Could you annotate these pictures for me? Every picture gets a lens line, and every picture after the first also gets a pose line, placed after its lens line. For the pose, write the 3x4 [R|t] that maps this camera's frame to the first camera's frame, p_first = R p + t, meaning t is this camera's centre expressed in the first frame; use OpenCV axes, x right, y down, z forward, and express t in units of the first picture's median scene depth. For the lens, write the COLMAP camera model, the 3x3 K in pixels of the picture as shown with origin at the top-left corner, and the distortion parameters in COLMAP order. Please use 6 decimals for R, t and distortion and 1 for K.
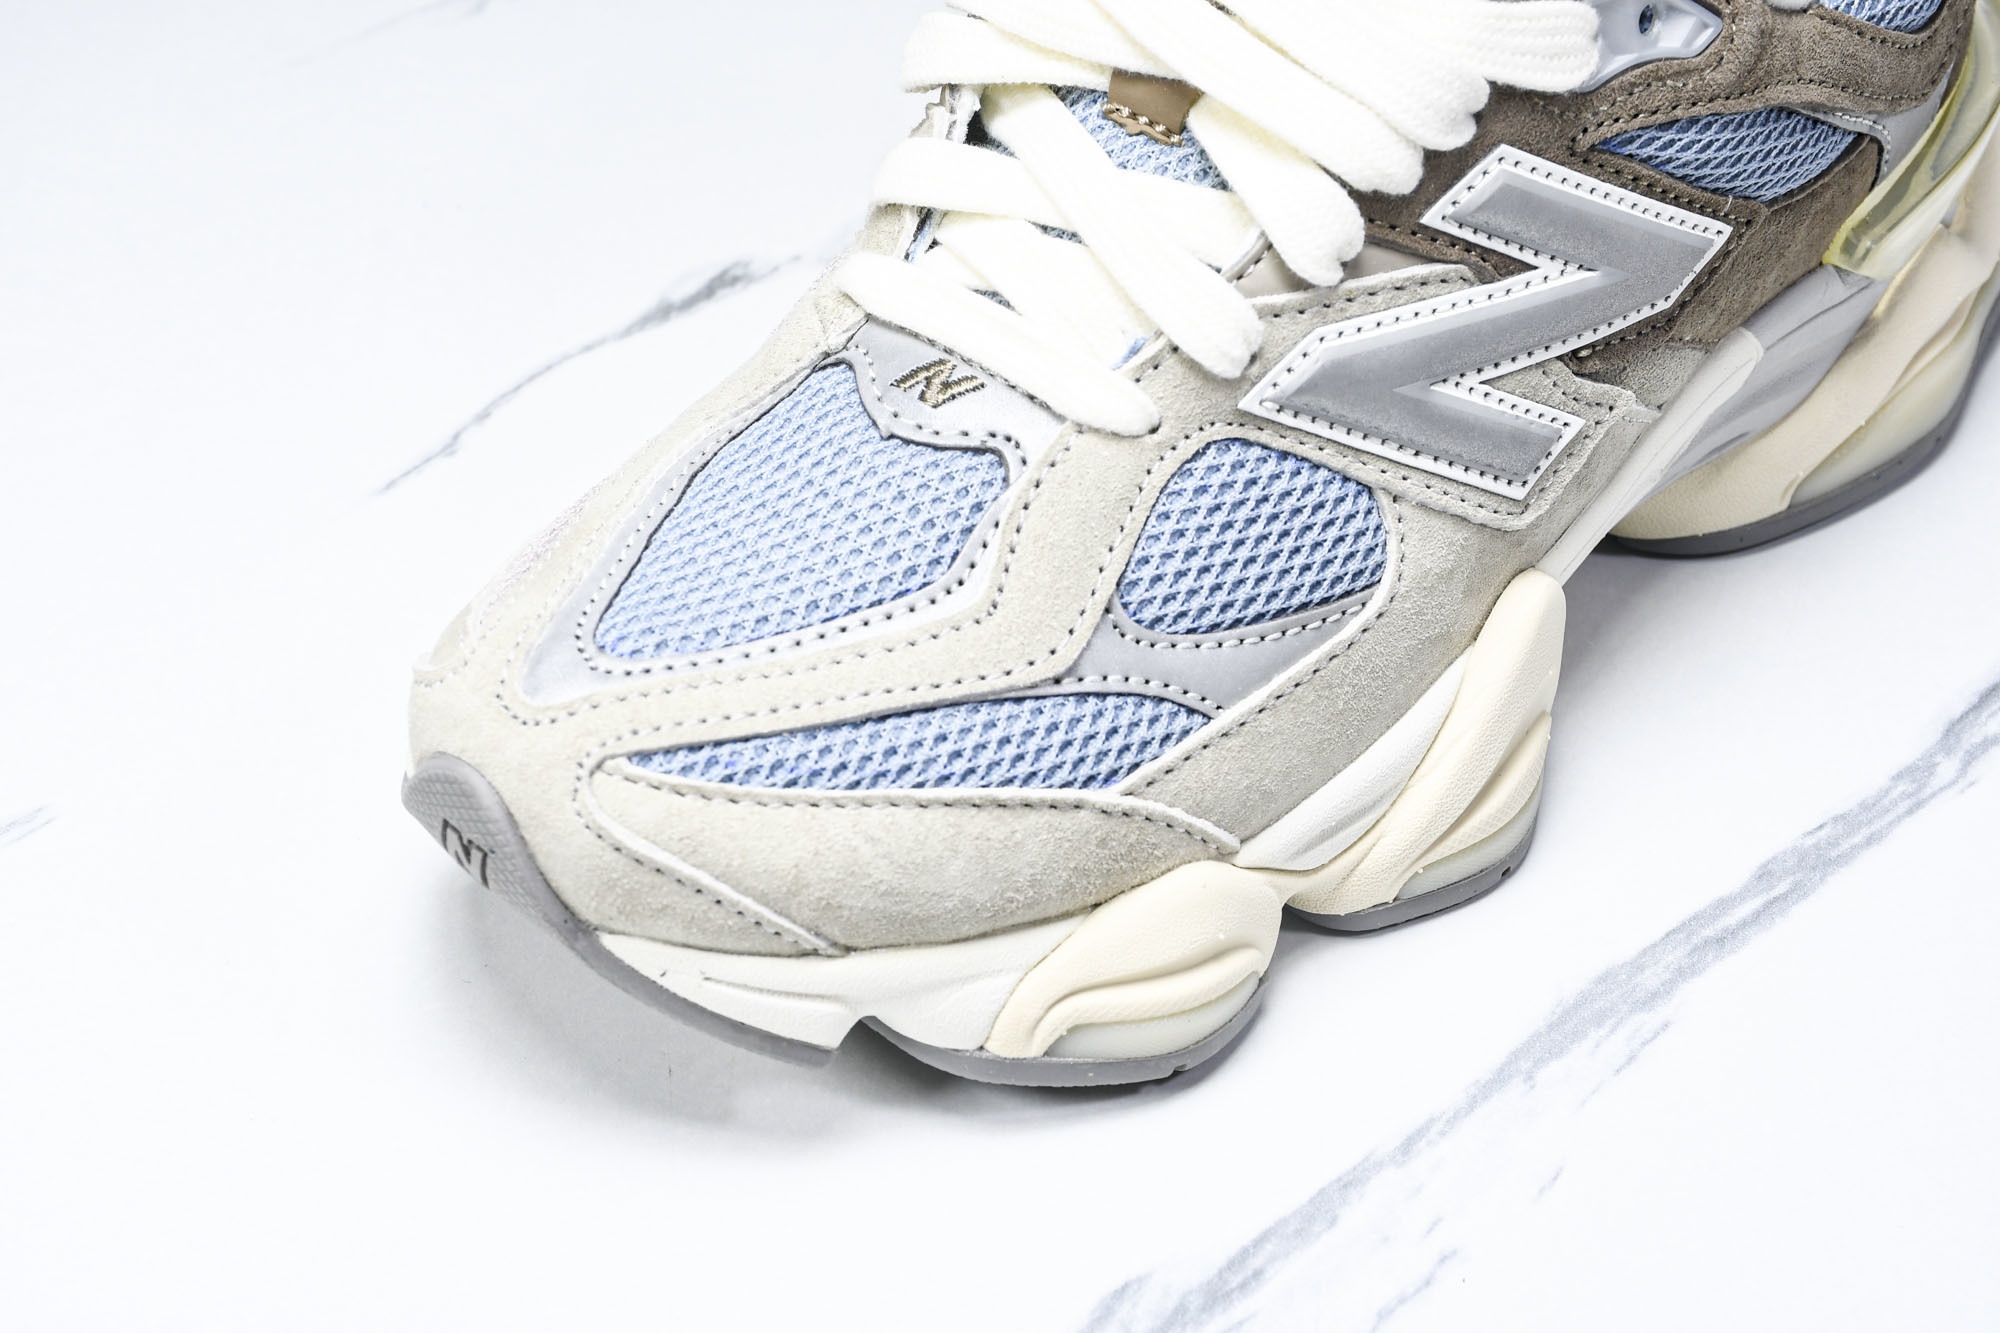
lens RADIAL K [[4124.7, 0, 1002.3], [0, 4124.7, 814.7], [0, 0, 1]] dist [0.105106, 0.802443]
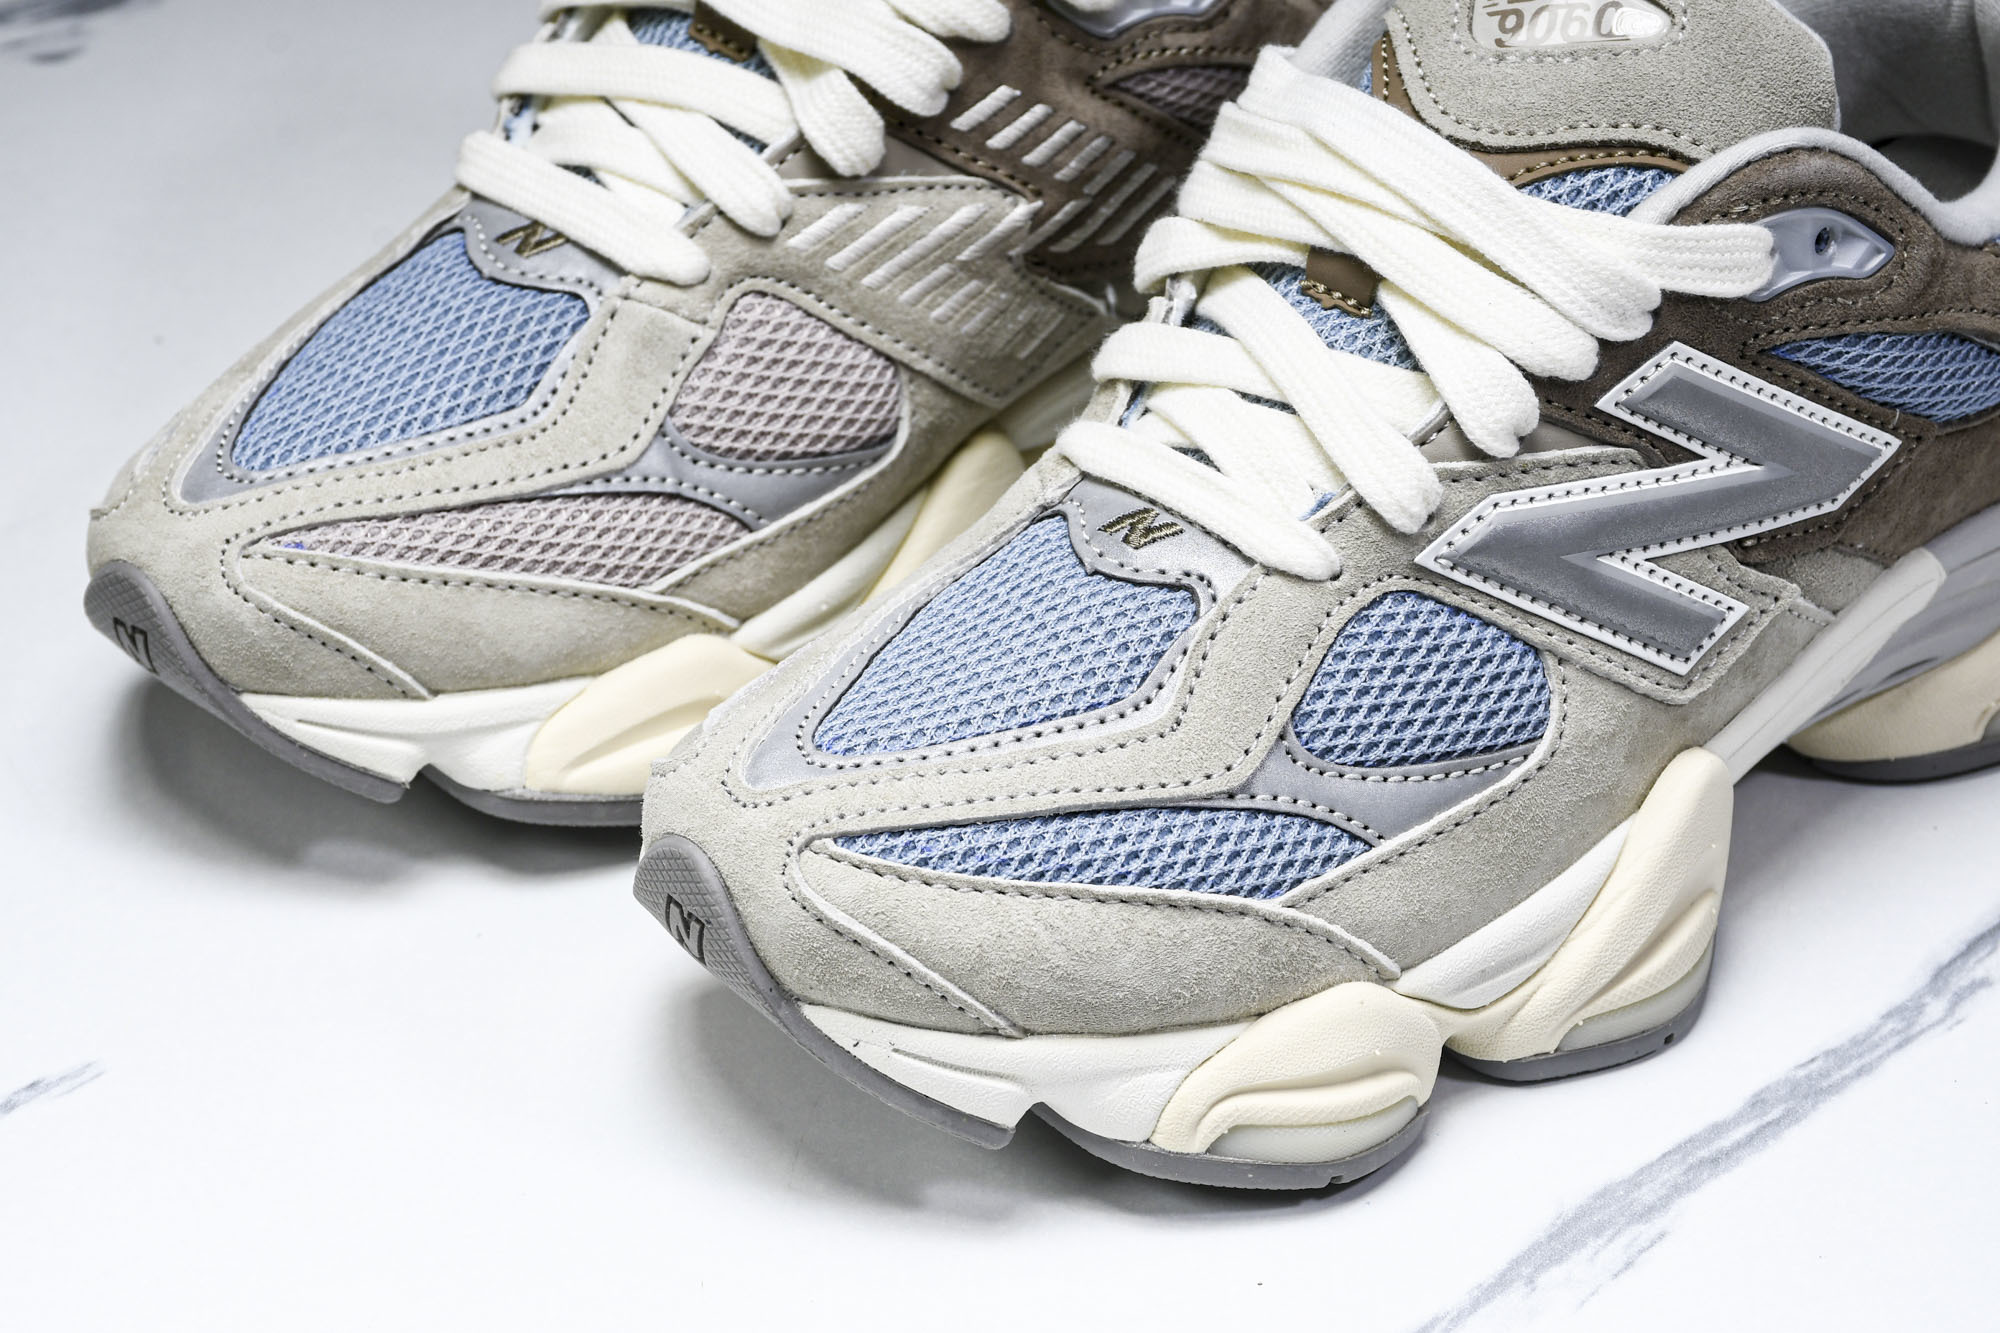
lens RADIAL K [[4929.8, 0, 1000.0], [0, 4929.8, 666.5], [0, 0, 1]] dist [0.445146, 1.543872]
pose [[0.996151, 0.057139, -0.066464, 0.036214], [-0.066468, 0.986767, -0.147893, 0.127697], [0.057134, 0.151741, 0.986768, -0.287125]]
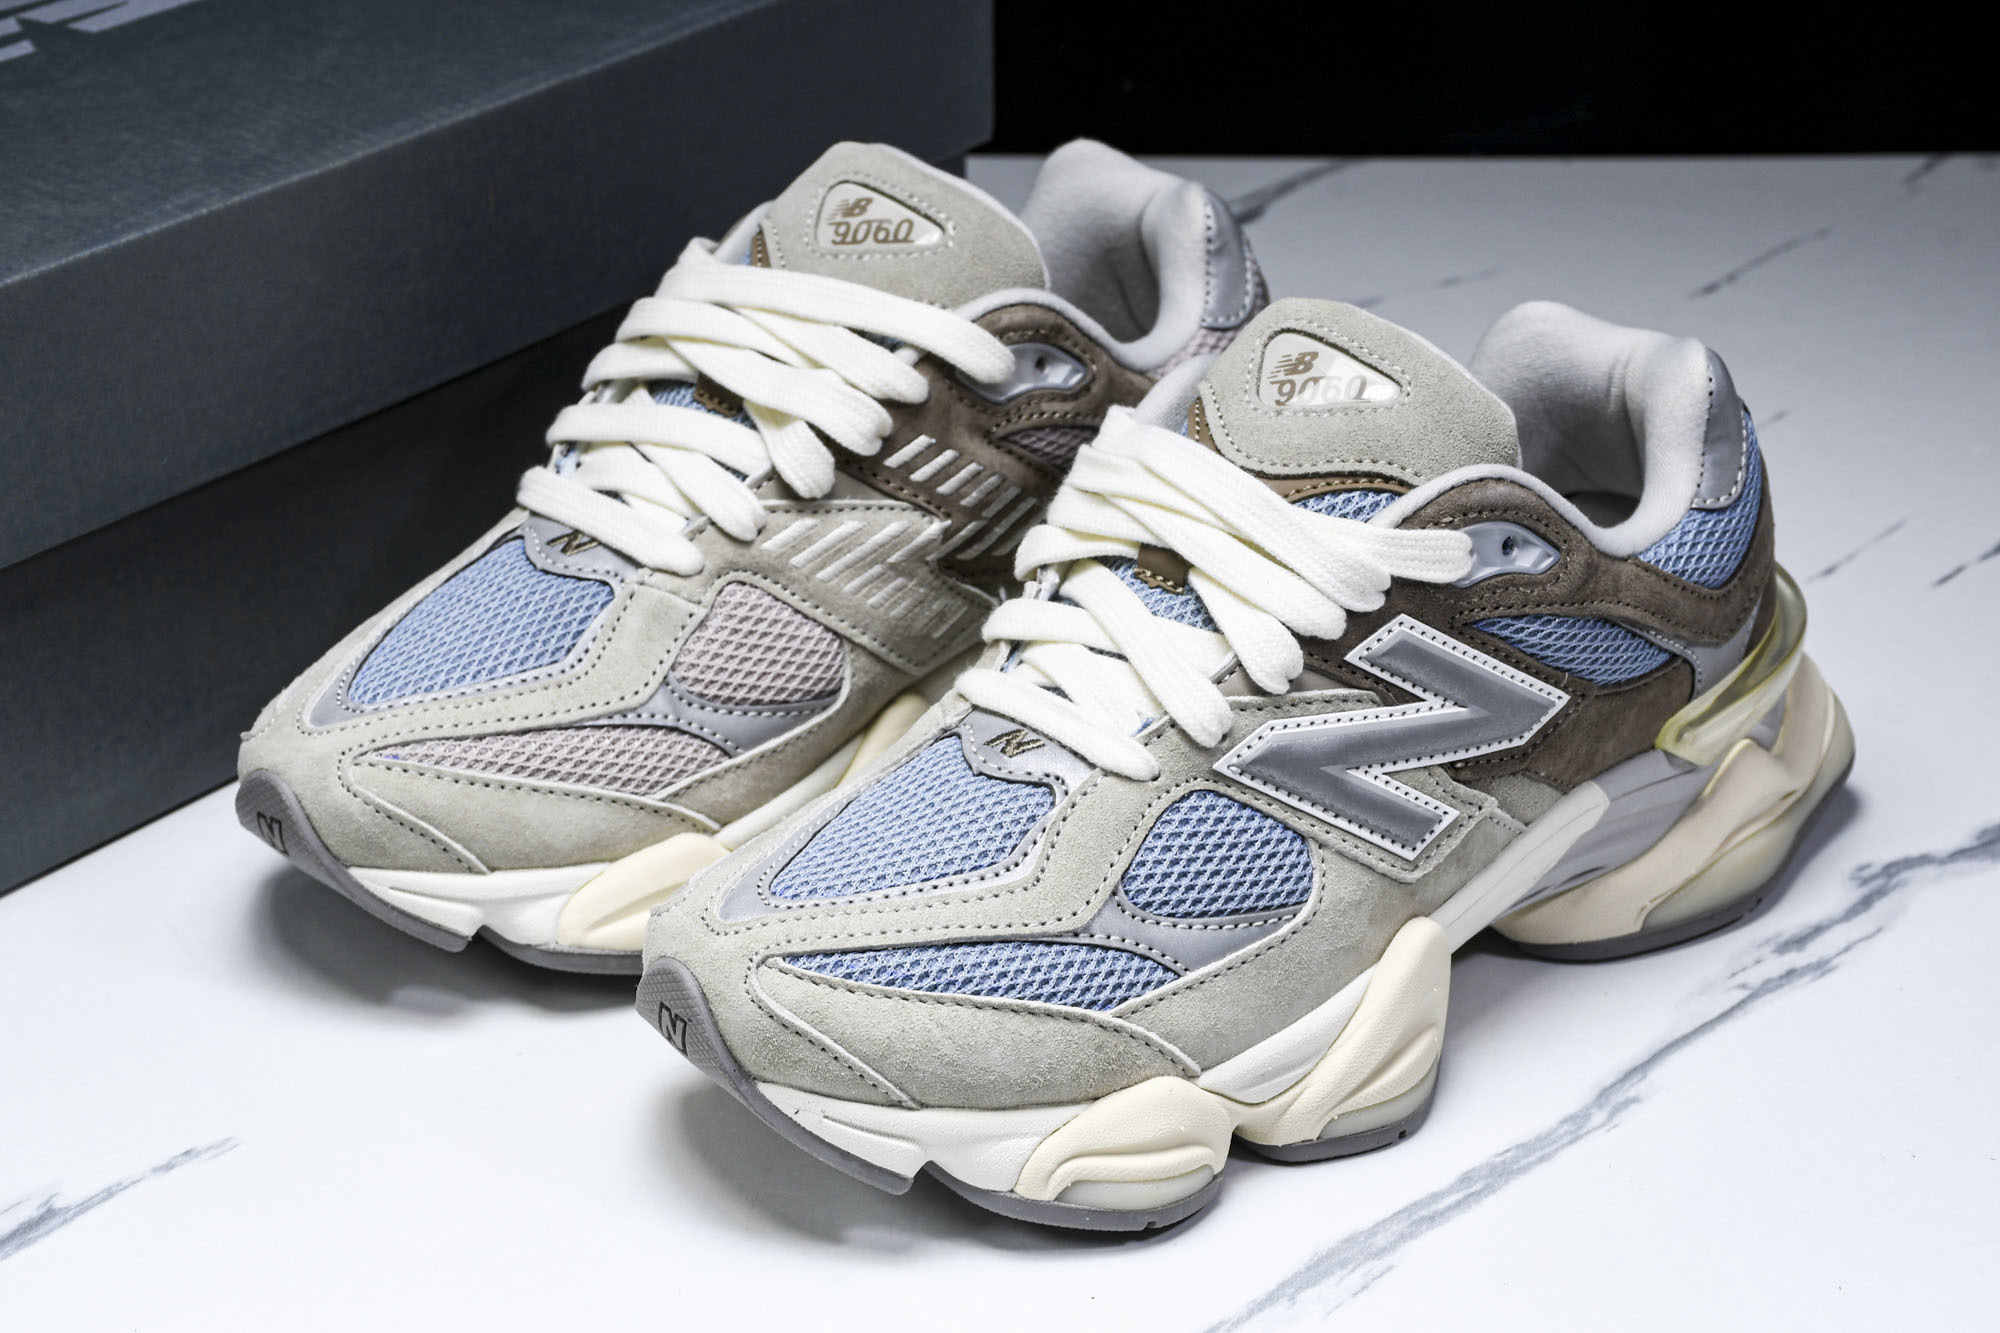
lens RADIAL K [[4284.9, 0, 1000.0], [0, 4284.9, 666.5], [0, 0, 1]] dist [0.381709, 0.555002]
pose [[0.995689, 0.063529, -0.067584, 0.082233], [-0.078309, 0.966249, -0.245419, 0.249601], [0.049712, 0.249654, 0.967058, -0.506055]]
